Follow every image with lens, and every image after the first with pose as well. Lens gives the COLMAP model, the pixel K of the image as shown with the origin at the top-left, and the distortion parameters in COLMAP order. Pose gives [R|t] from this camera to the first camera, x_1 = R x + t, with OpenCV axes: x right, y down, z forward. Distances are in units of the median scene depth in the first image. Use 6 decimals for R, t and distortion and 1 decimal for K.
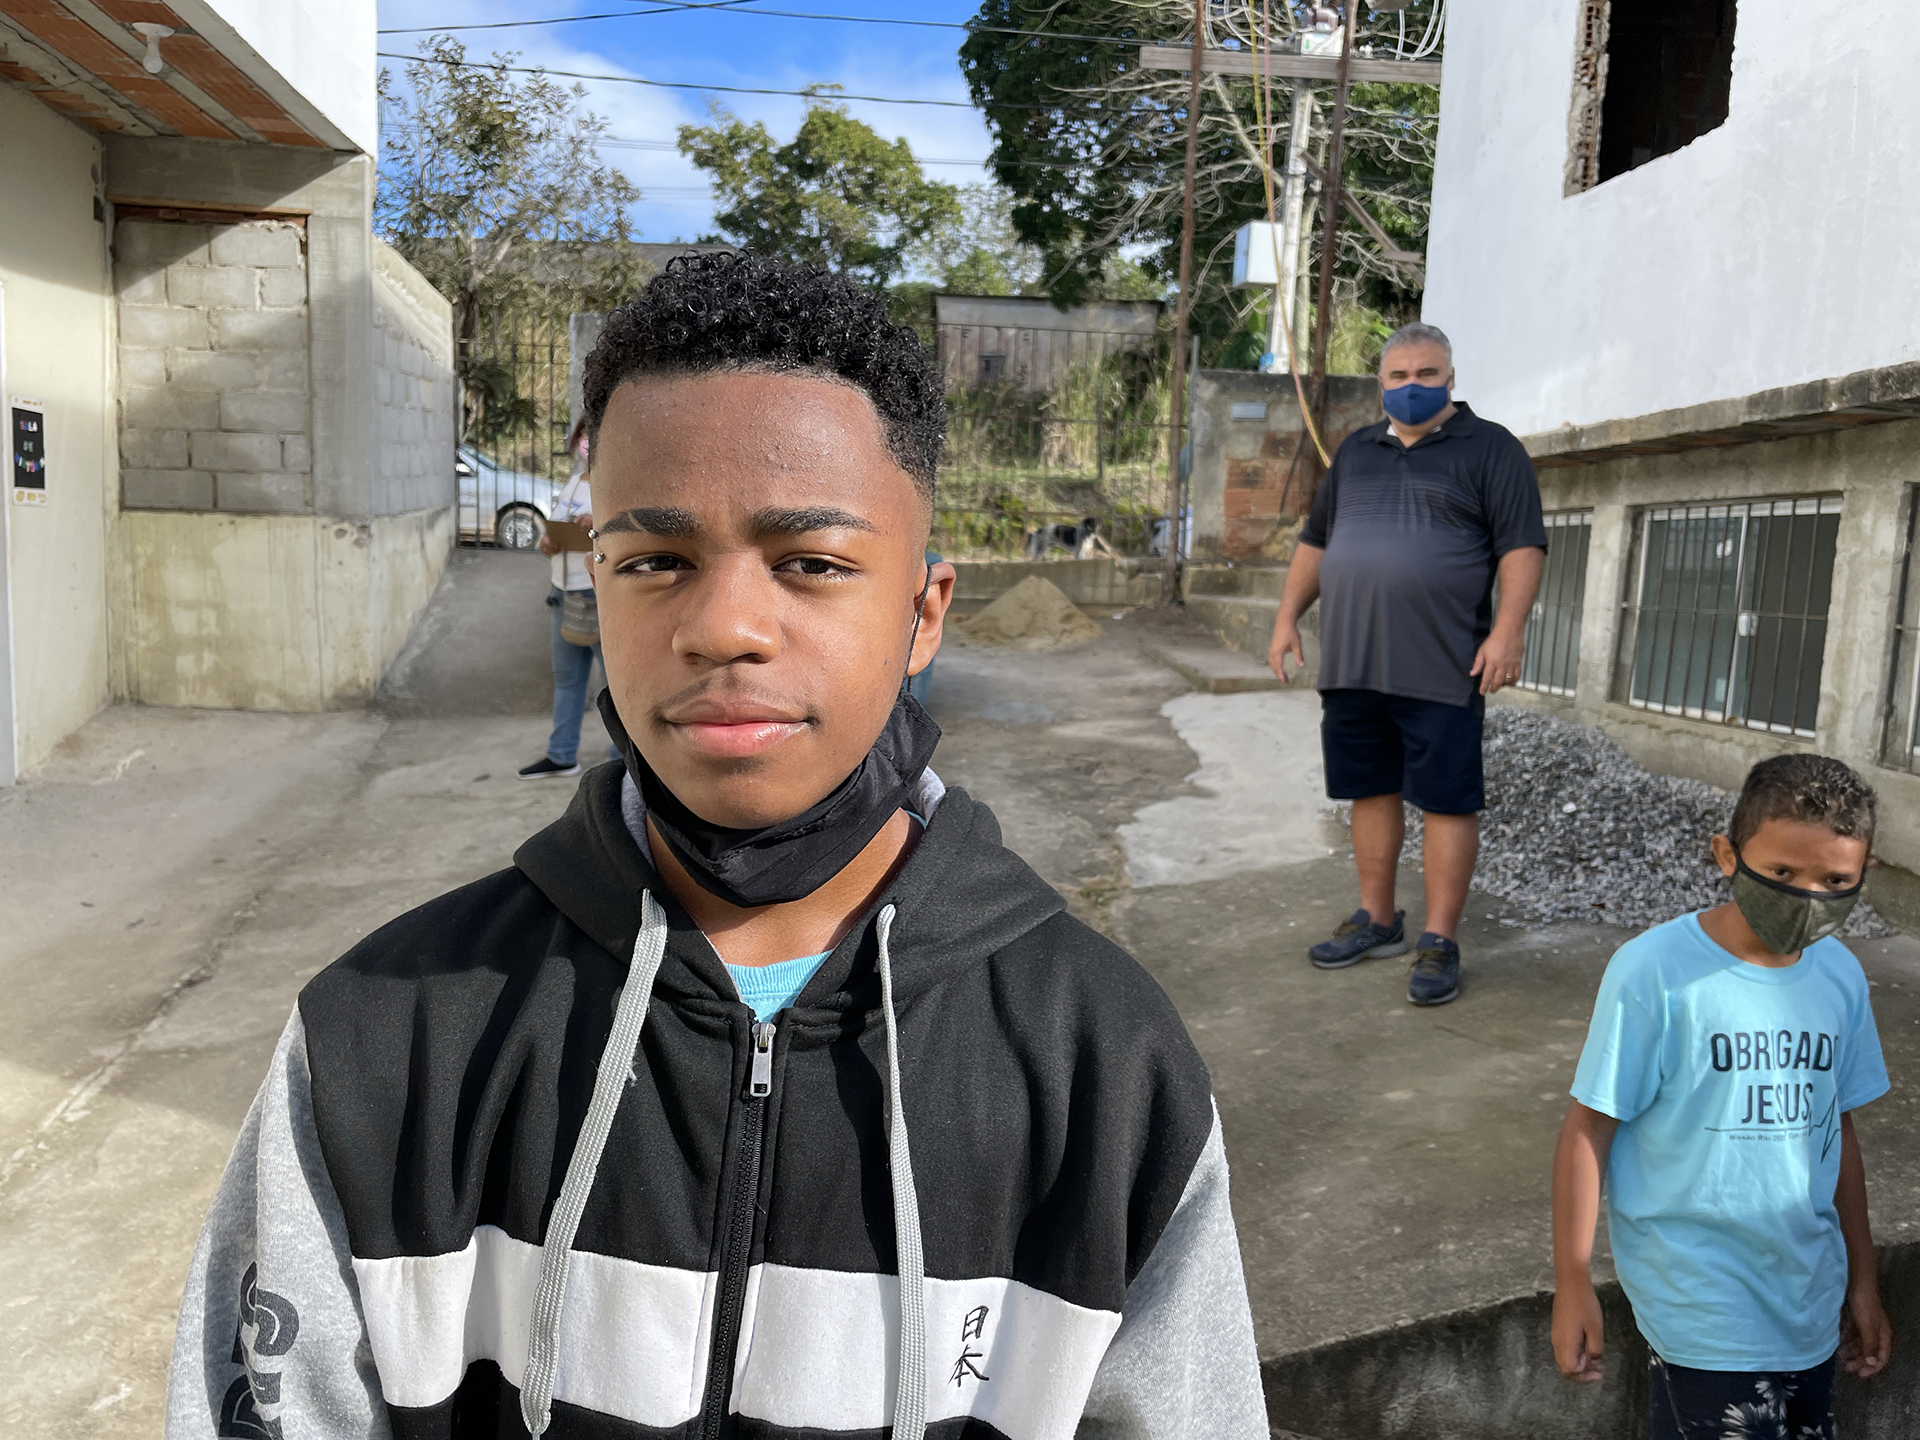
lens RADIAL K [[1475.9, 0, 949.8], [0, 1475.9, 726.8], [0, 0, 1]] dist [0.081470, -0.124078]
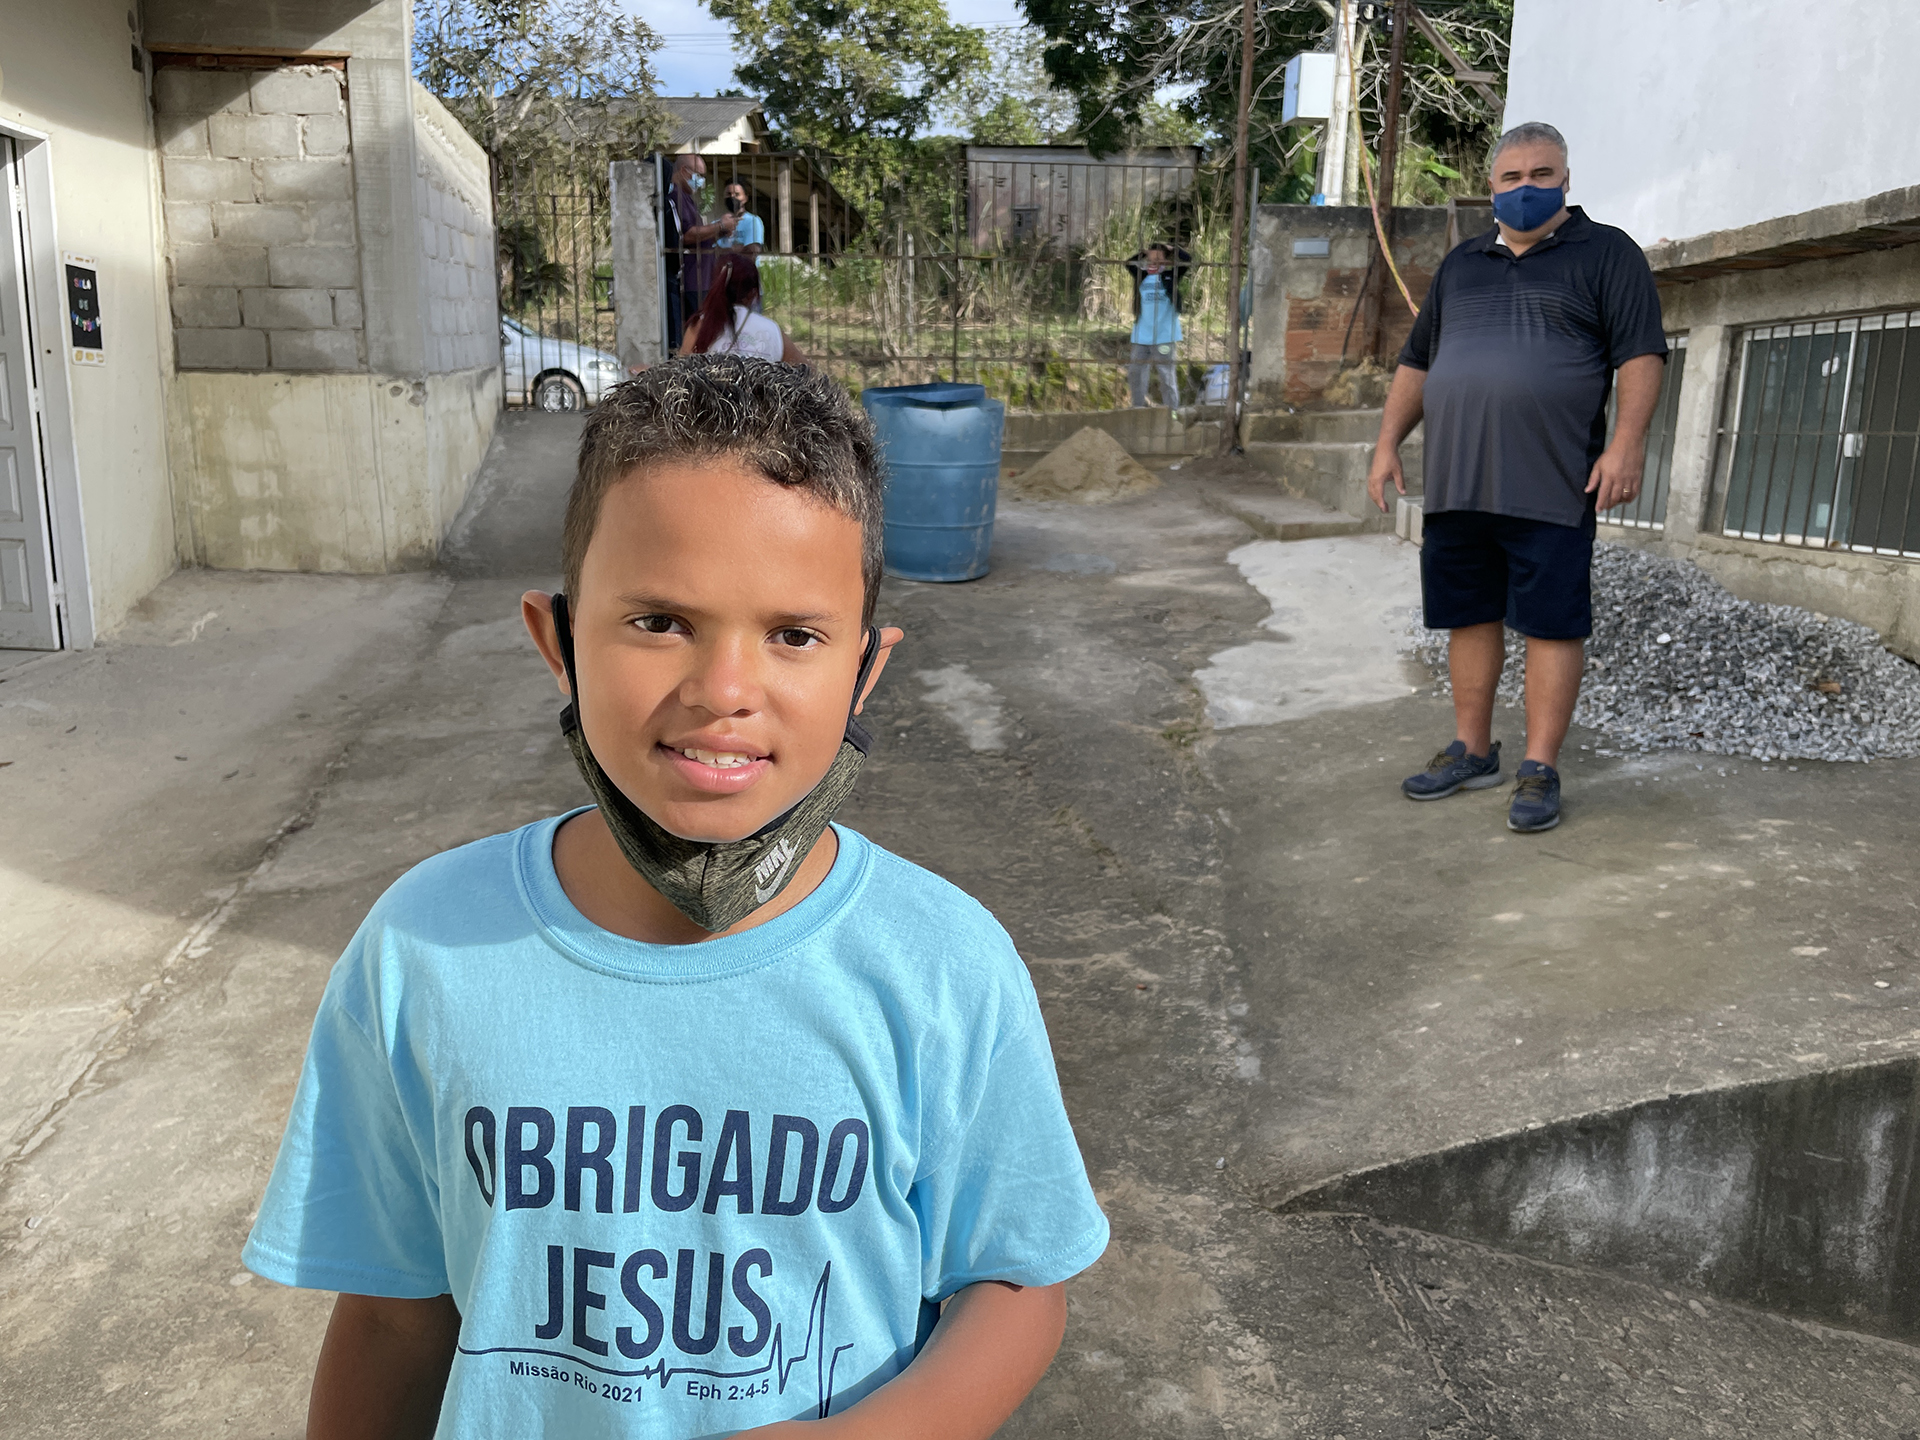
lens RADIAL K [[1475.9, 0, 930.1], [0, 1475.9, 735.6], [0, 0, 1]] dist [0.081470, -0.124078]
pose [[0.999461, -0.016341, -0.028455, -0.031706], [0.018735, 0.996120, 0.085993, 0.020237], [0.026940, -0.086479, 0.995889, 0.005779]]
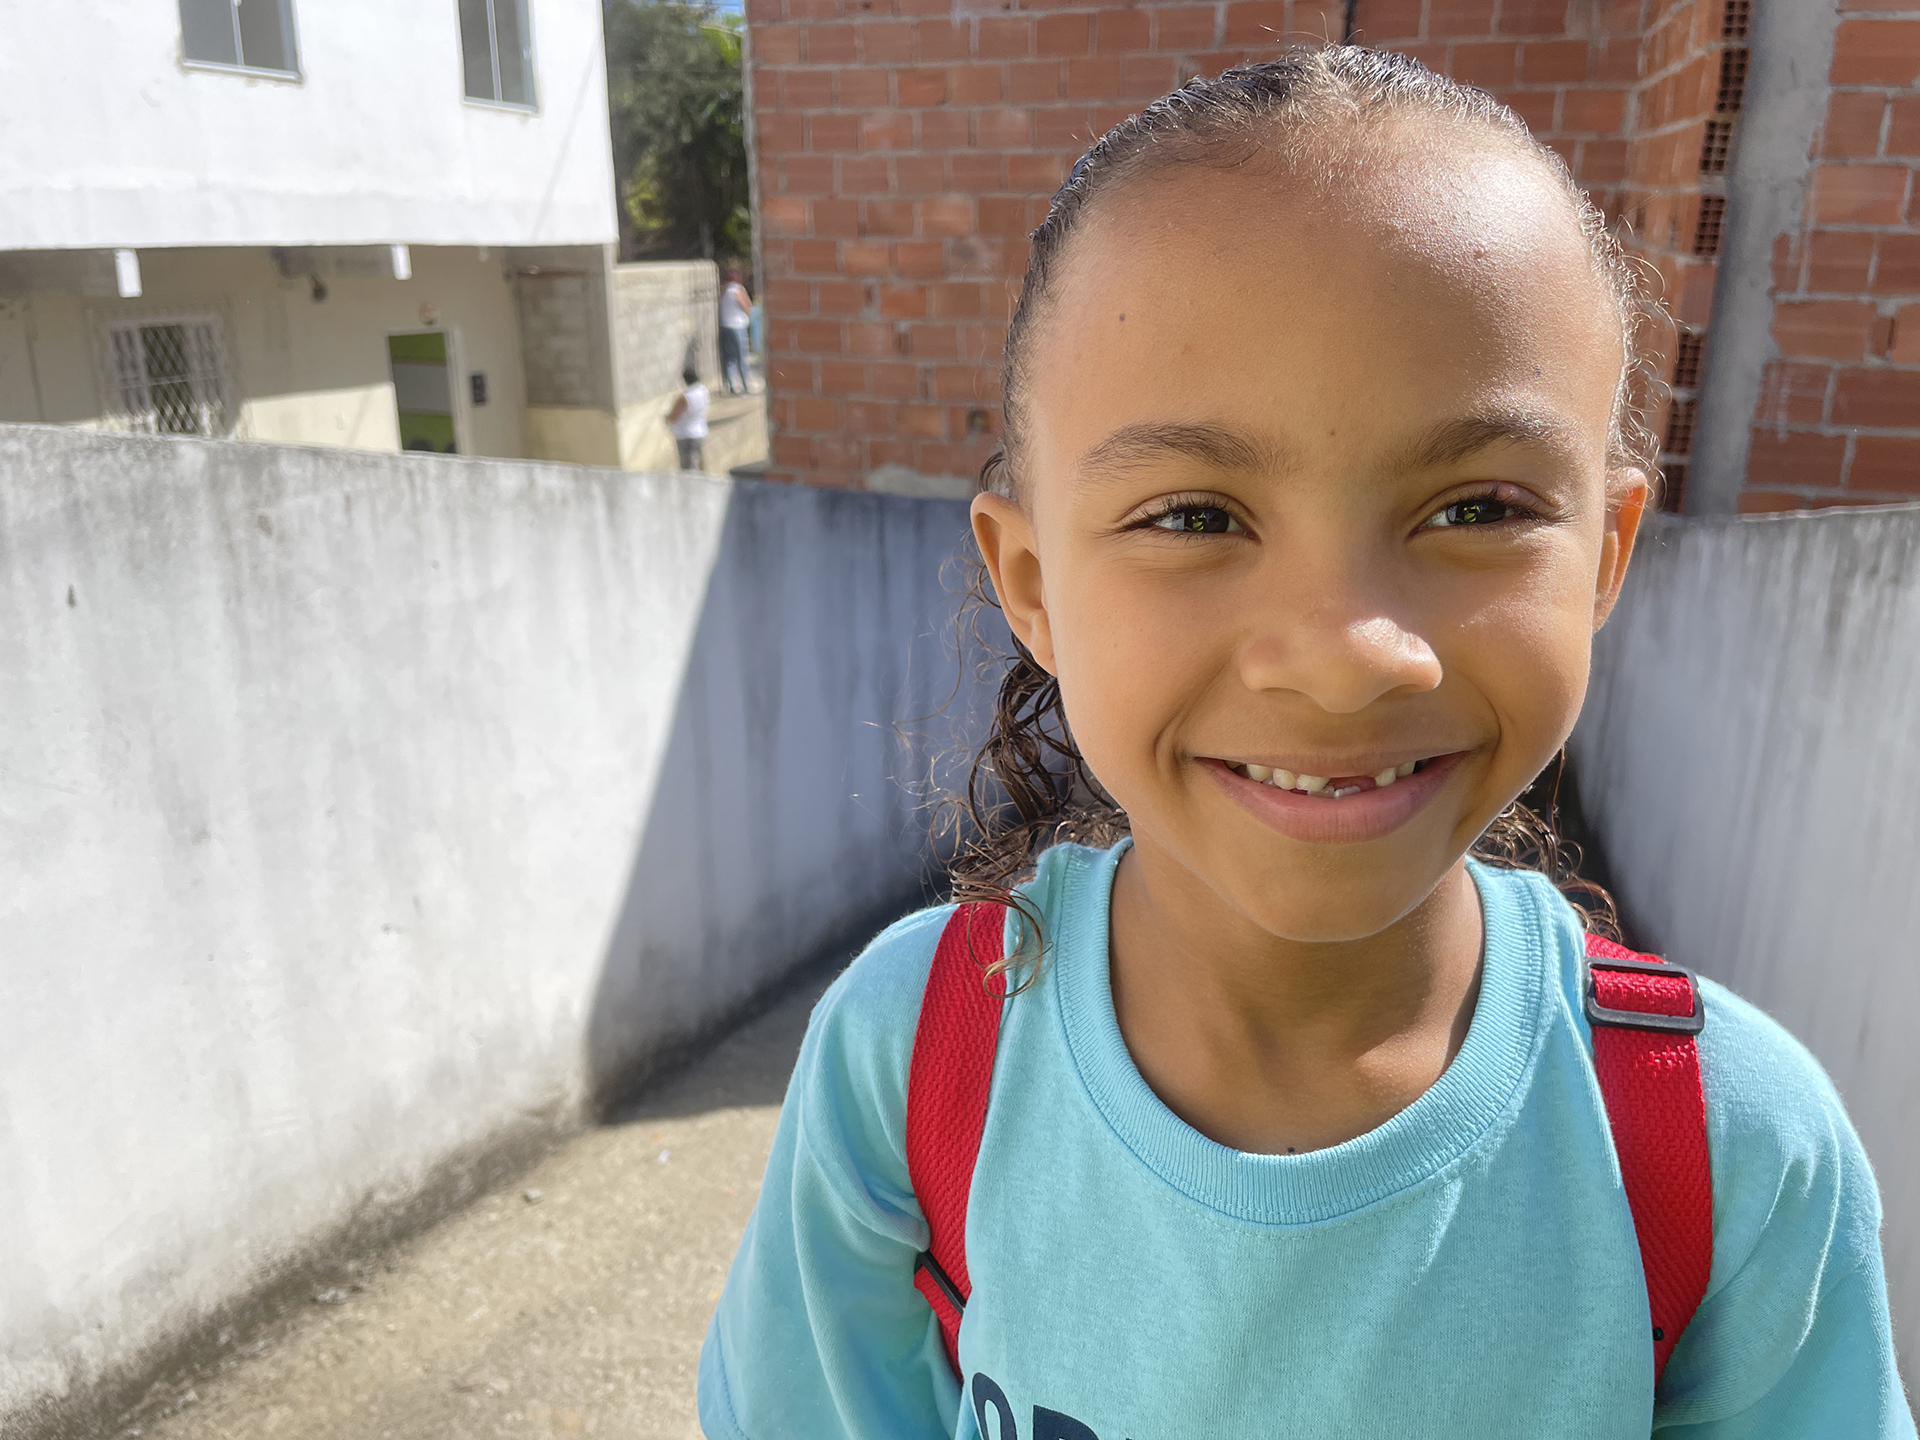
lens RADIAL K [[1475.9, 0, 977.7], [0, 1475.9, 752.1], [0, 0, 1]] dist [0.081470, -0.124078]
pose [[0.923999, 0.072843, -0.375392, 1.052113], [0.000206, 0.981594, 0.190980, -0.061137], [0.382394, -0.176543, 0.906977, -0.980776]]
